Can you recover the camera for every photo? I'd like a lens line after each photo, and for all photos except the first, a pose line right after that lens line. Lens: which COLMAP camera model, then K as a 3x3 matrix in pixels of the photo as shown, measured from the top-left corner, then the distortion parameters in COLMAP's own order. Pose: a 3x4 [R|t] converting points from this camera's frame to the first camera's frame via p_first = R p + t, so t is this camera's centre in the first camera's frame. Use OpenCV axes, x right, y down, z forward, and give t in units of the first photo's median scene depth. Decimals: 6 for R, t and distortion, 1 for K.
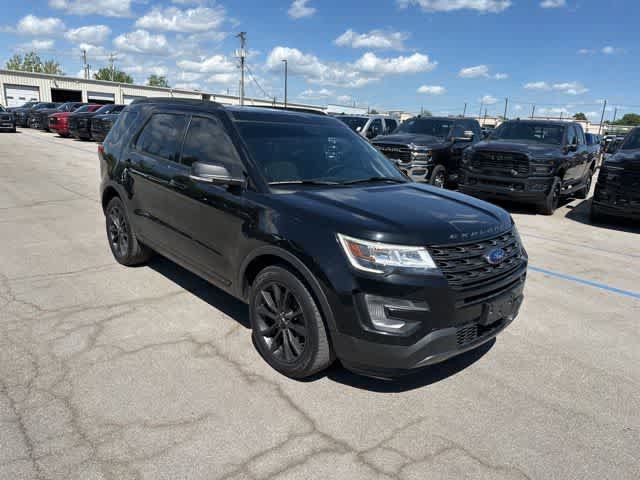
lens RADIAL K [[444.8, 0, 320.3], [0, 444.8, 244.5], [0, 0, 1]] dist [0.069313, -0.069626]
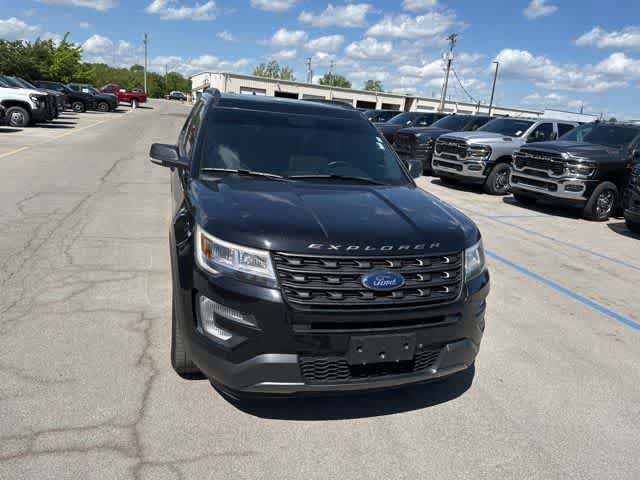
lens RADIAL K [[447.0, 0, 320.0], [0, 447.0, 240.0], [0, 0, 1]] dist [0.064448, -0.073298]
pose [[0.904335, 0.141355, -0.402738, 0.298383], [-0.148352, 0.988836, 0.013949, -0.019571], [0.400213, 0.047132, 0.915209, 0.118799]]
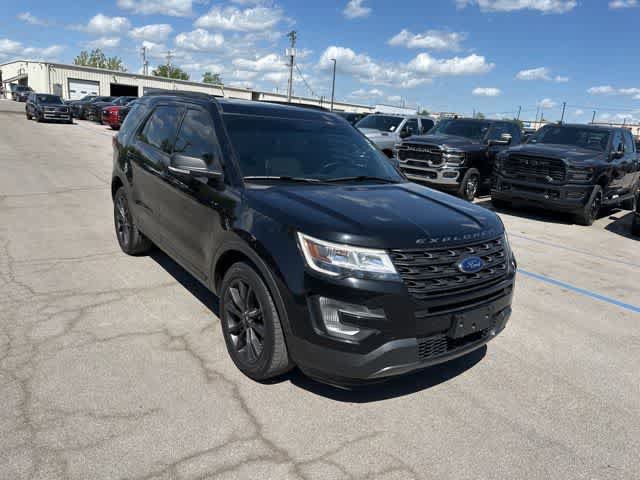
lens RADIAL K [[447.0, 0, 320.0], [0, 447.0, 240.0], [0, 0, 1]] dist [0.064448, -0.073298]
pose [[0.994216, 0.051079, -0.094476, 0.083426], [-0.051893, 0.998633, -0.006184, -0.001581], [0.094031, 0.011051, 0.995508, 0.022094]]
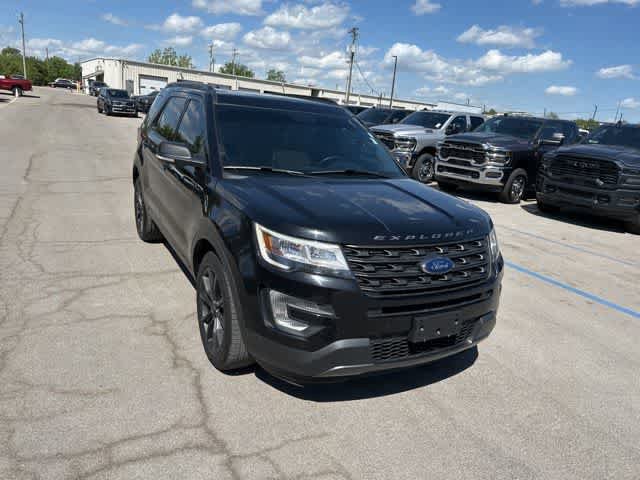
lens RADIAL K [[447.0, 0, 320.0], [0, 447.0, 240.0], [0, 0, 1]] dist [0.064448, -0.073298]
pose [[0.971918, 0.098199, -0.213851, 0.175758], [-0.098683, 0.995083, 0.008442, -0.004233], [0.213628, 0.012899, 0.976830, 0.048951]]
